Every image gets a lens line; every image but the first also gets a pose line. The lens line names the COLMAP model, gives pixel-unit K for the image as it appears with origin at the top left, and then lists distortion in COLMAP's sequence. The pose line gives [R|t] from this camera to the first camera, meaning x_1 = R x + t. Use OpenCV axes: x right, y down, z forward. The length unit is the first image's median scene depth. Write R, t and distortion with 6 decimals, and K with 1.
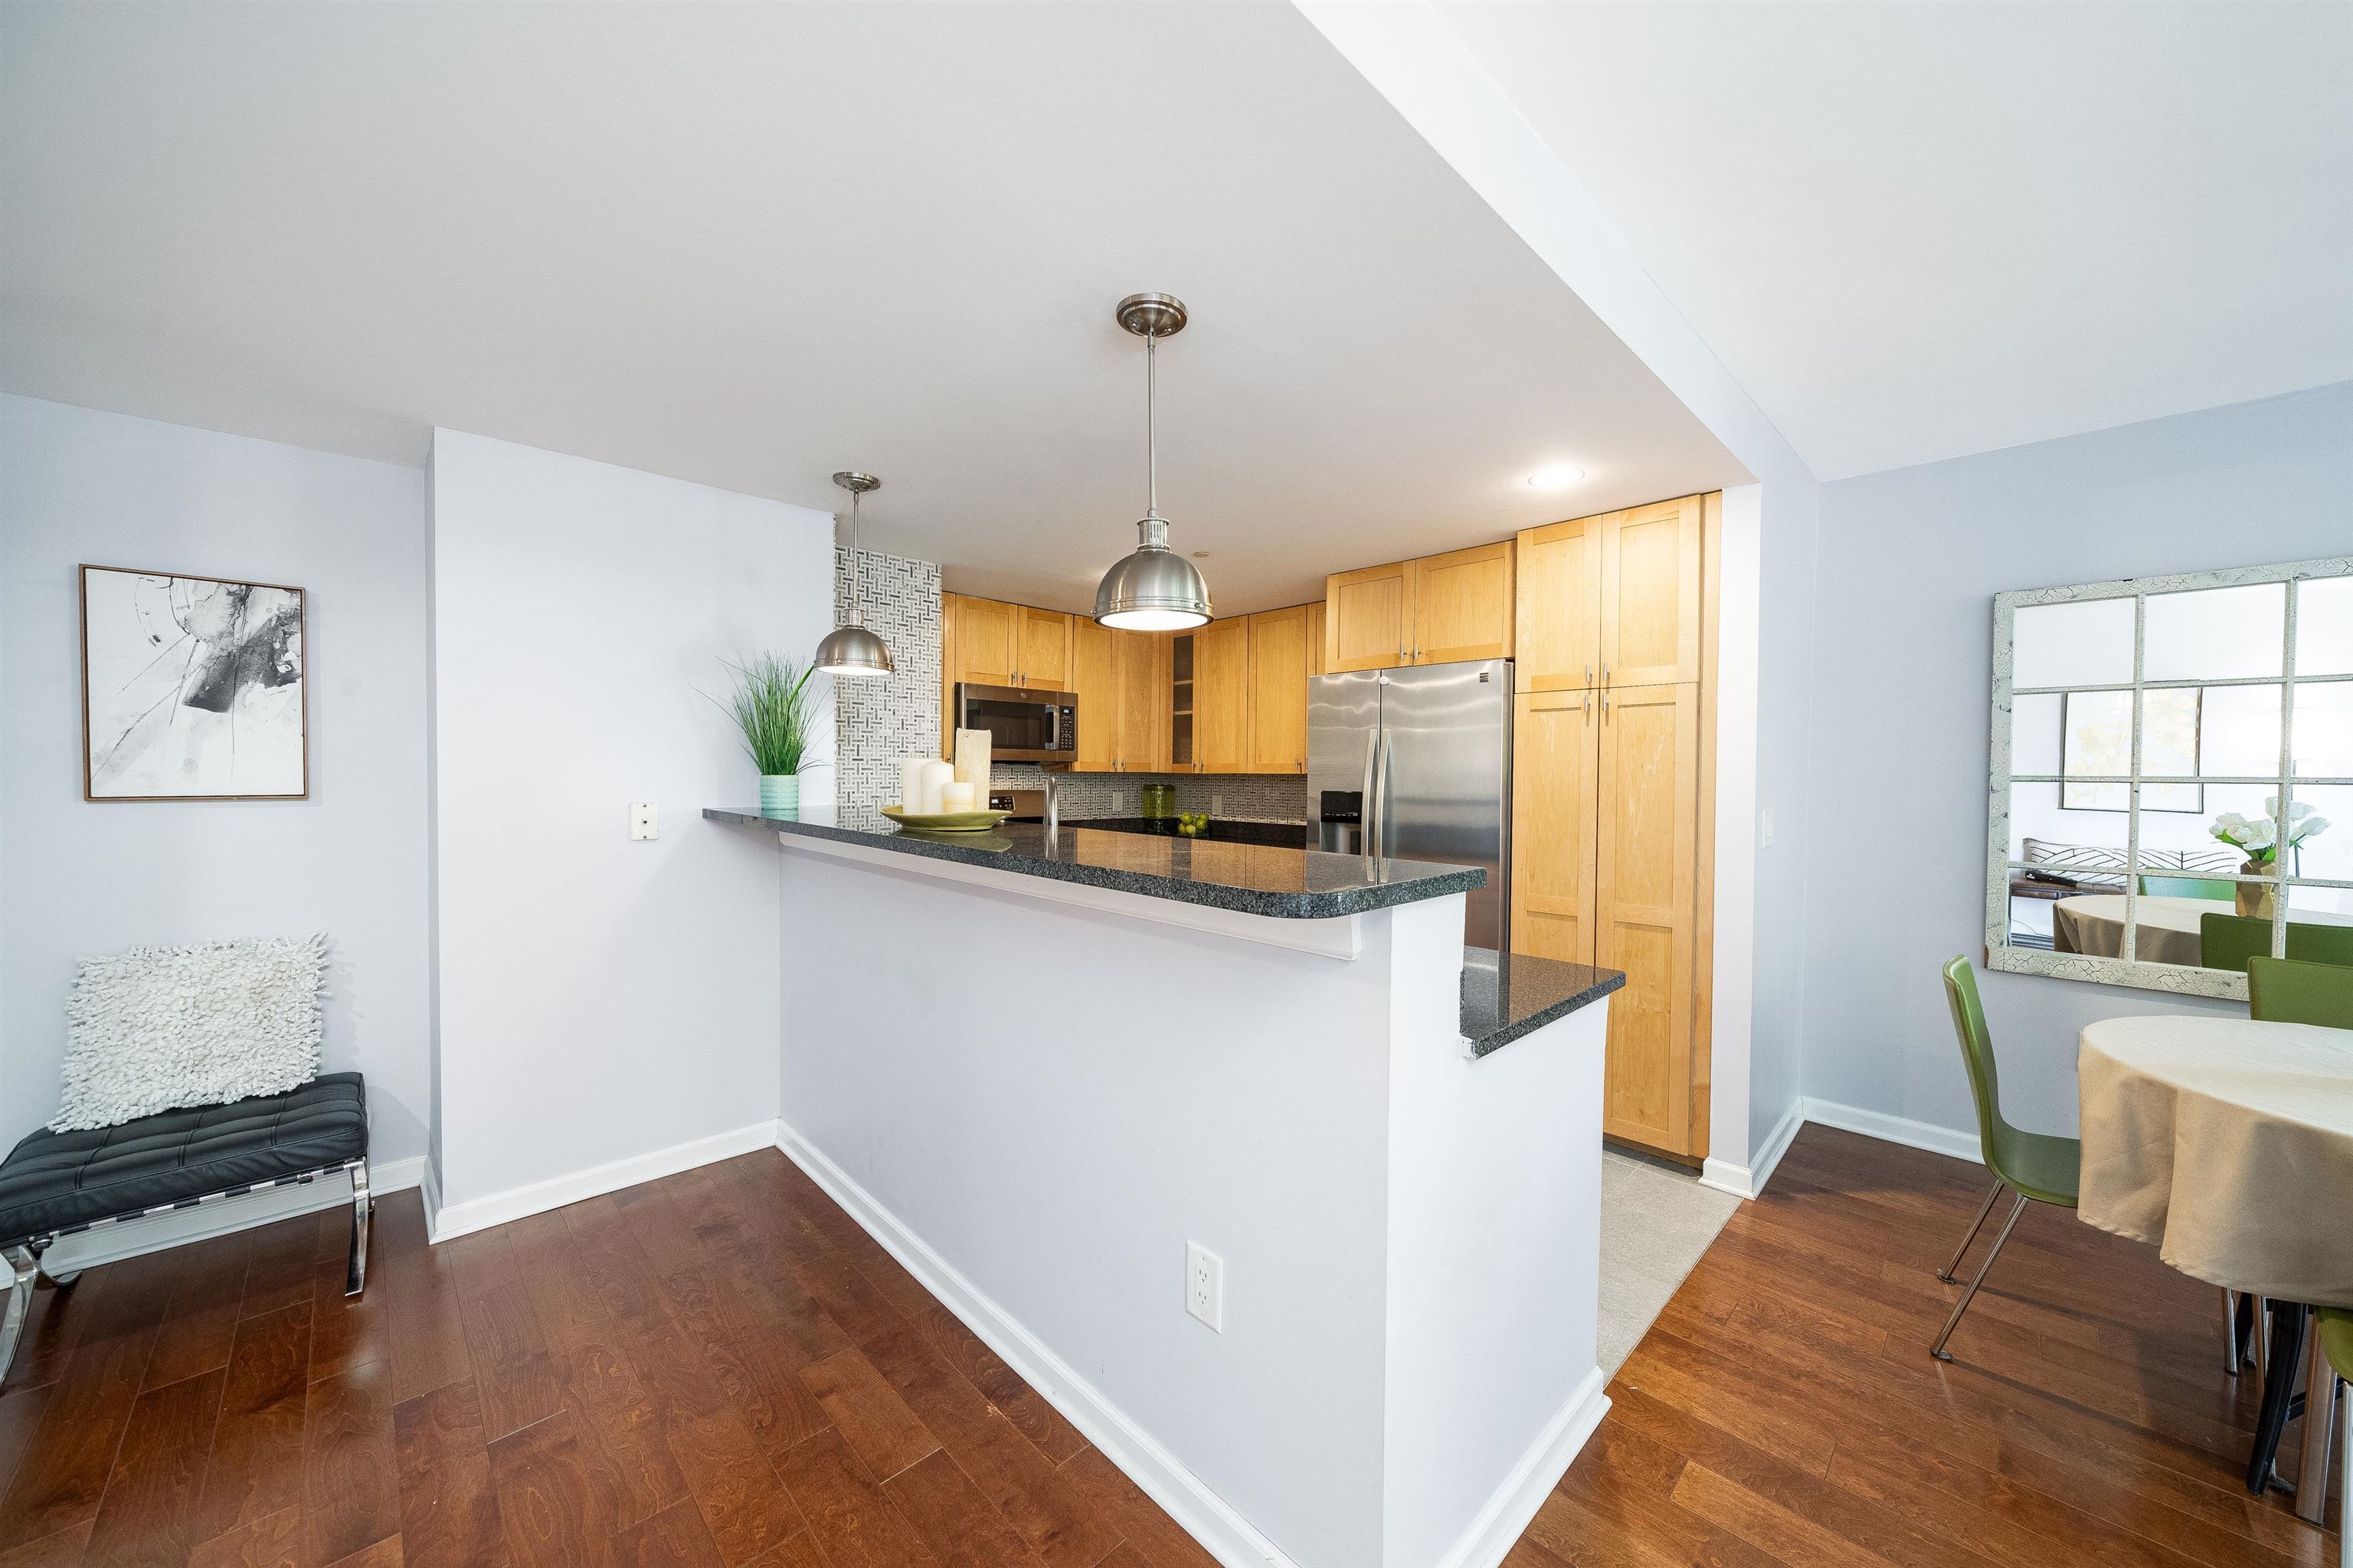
lens RADIAL K [[848.9, 0, 1176.8], [0, 848.9, 789.8], [0, 0, 1]] dist [-0.003110, -0.000040]
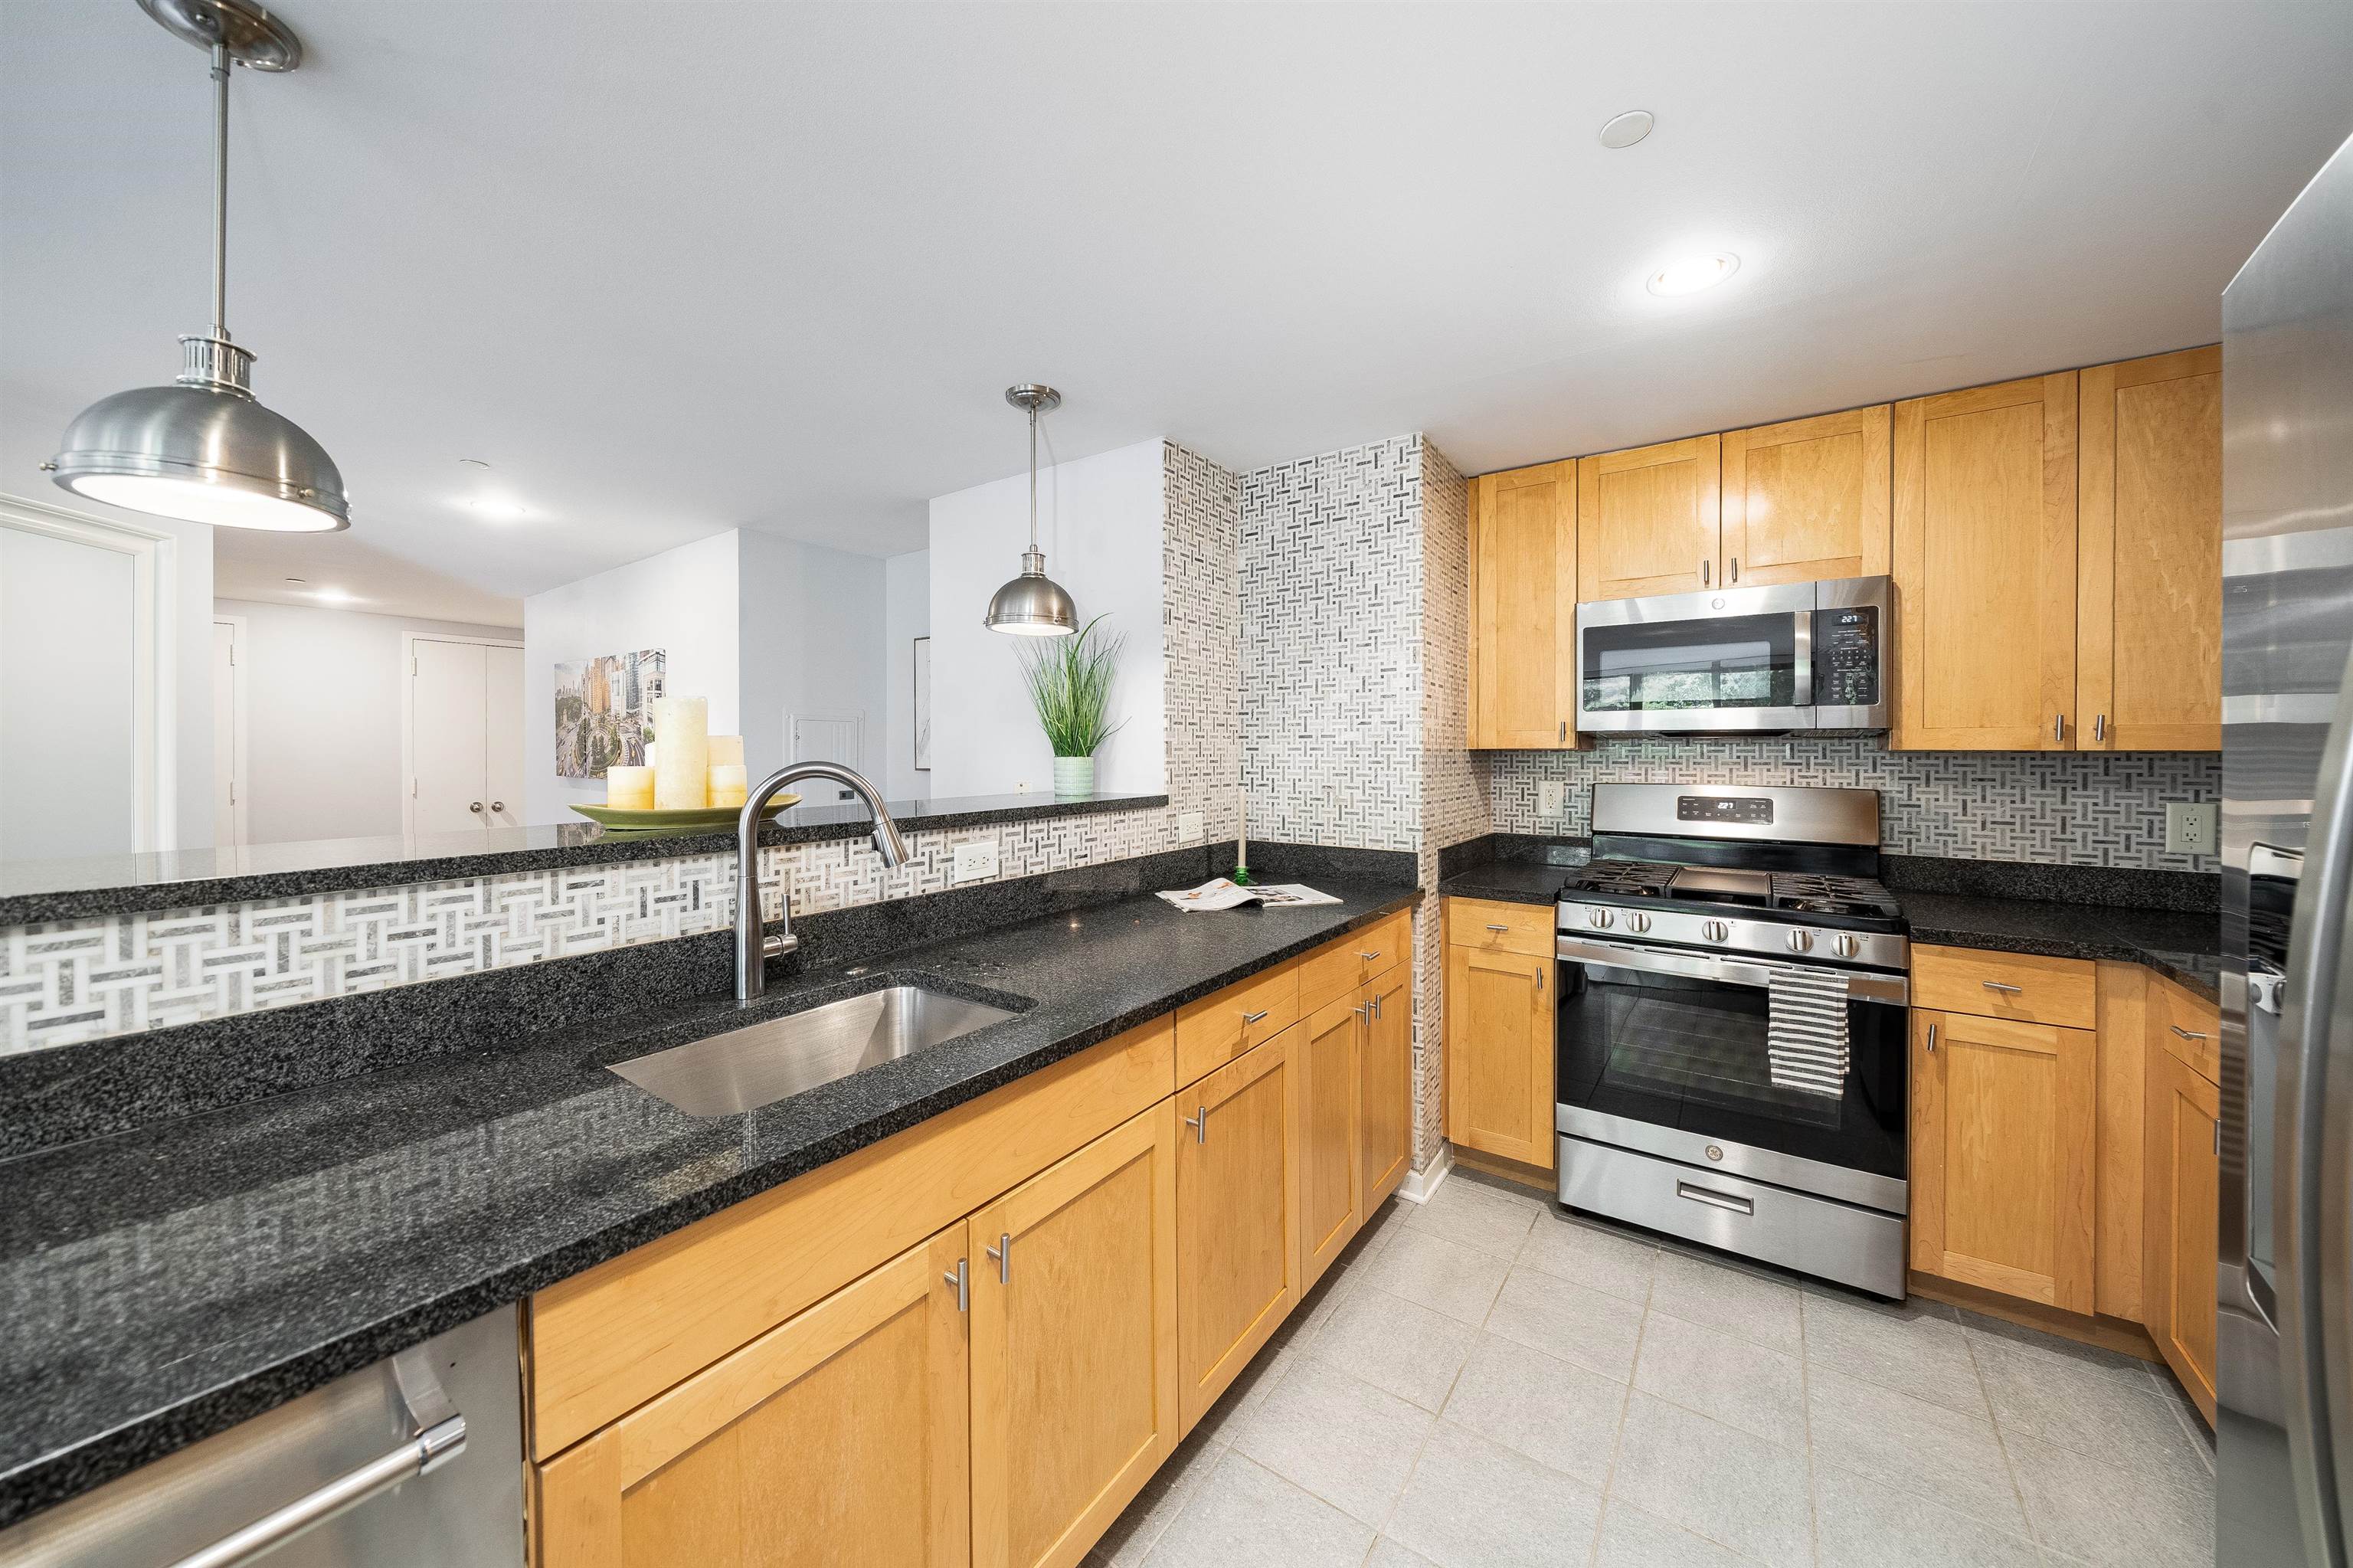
lens RADIAL K [[805.3, 0, 1219.3], [0, 805.3, 747.1], [0, 0, 1]] dist [-0.004514, -0.000251]
pose [[0.201408, -0.010076, -0.979456, 0.361631], [-0.017524, 0.999750, -0.013889, -0.017555], [0.979351, 0.019961, 0.201181, 0.917920]]
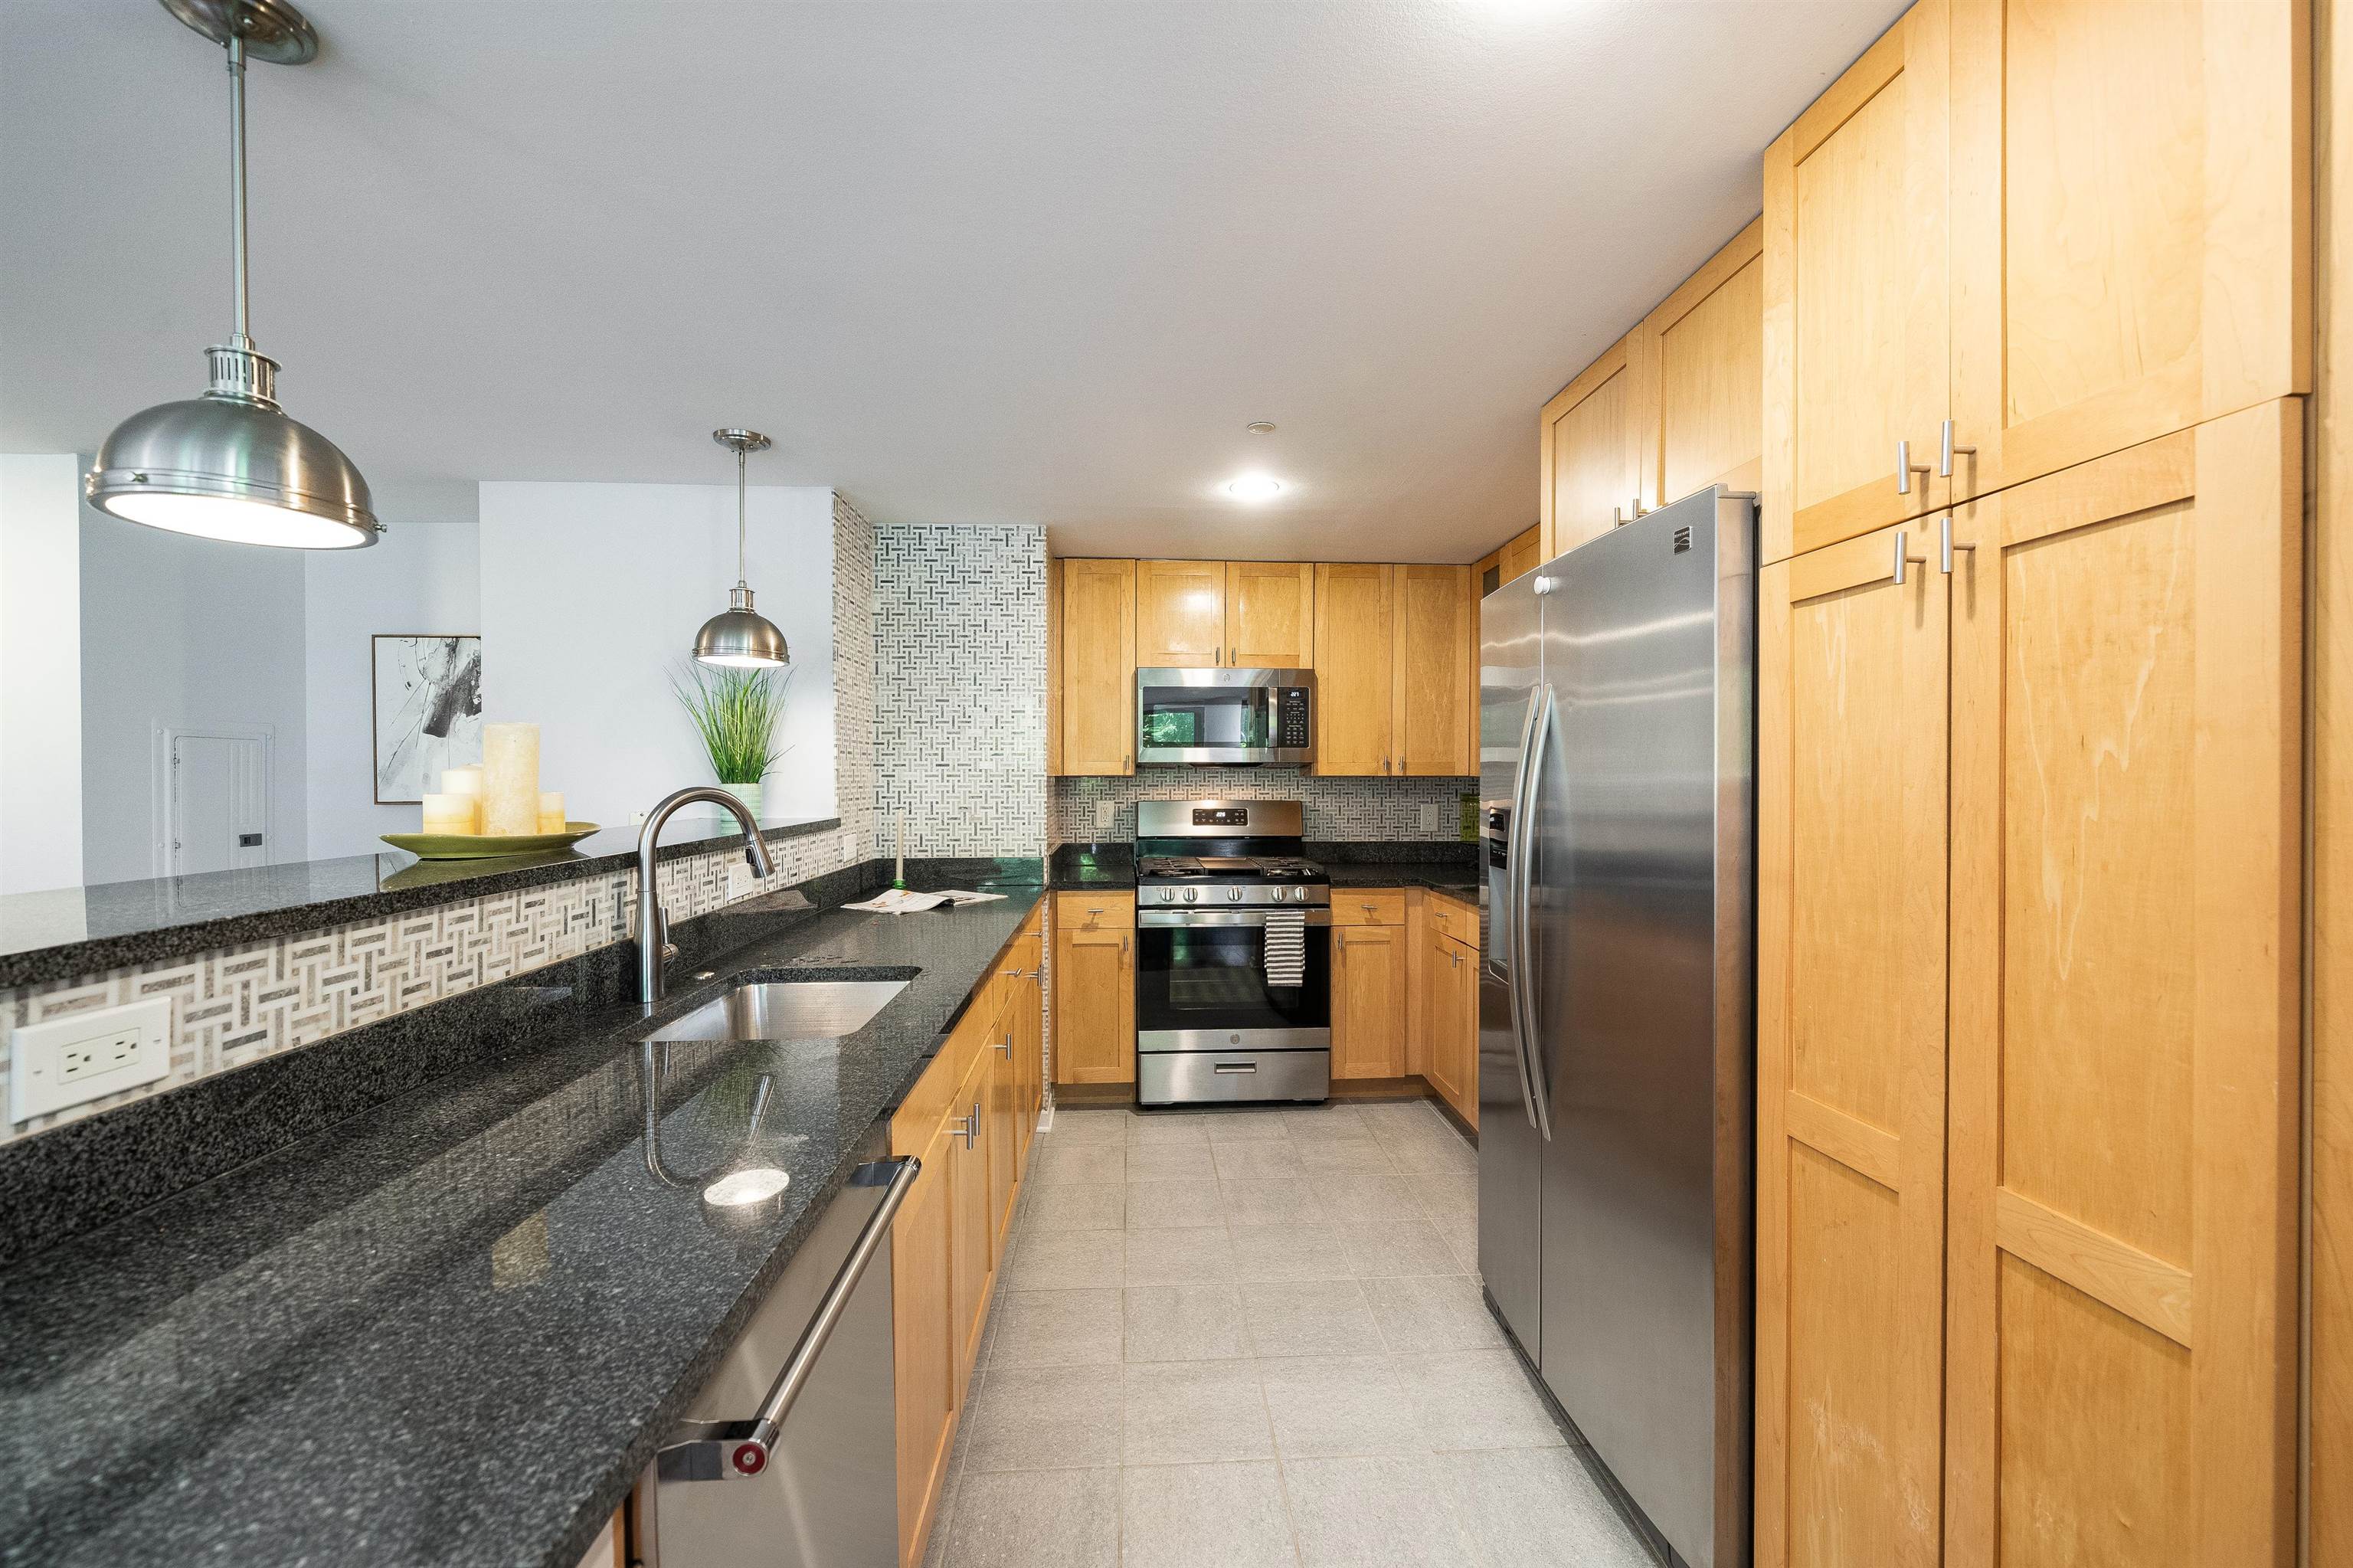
lens RADIAL K [[910.1, 0, 1161.5], [0, 910.1, 783.6], [0, 0, 1]] dist [0.002958, -0.000209]
pose [[0.756139, -0.004462, -0.654396, 0.477137], [-0.004497, 0.999918, -0.012013, -0.007475], [0.654396, 0.012026, 0.756056, 0.517496]]
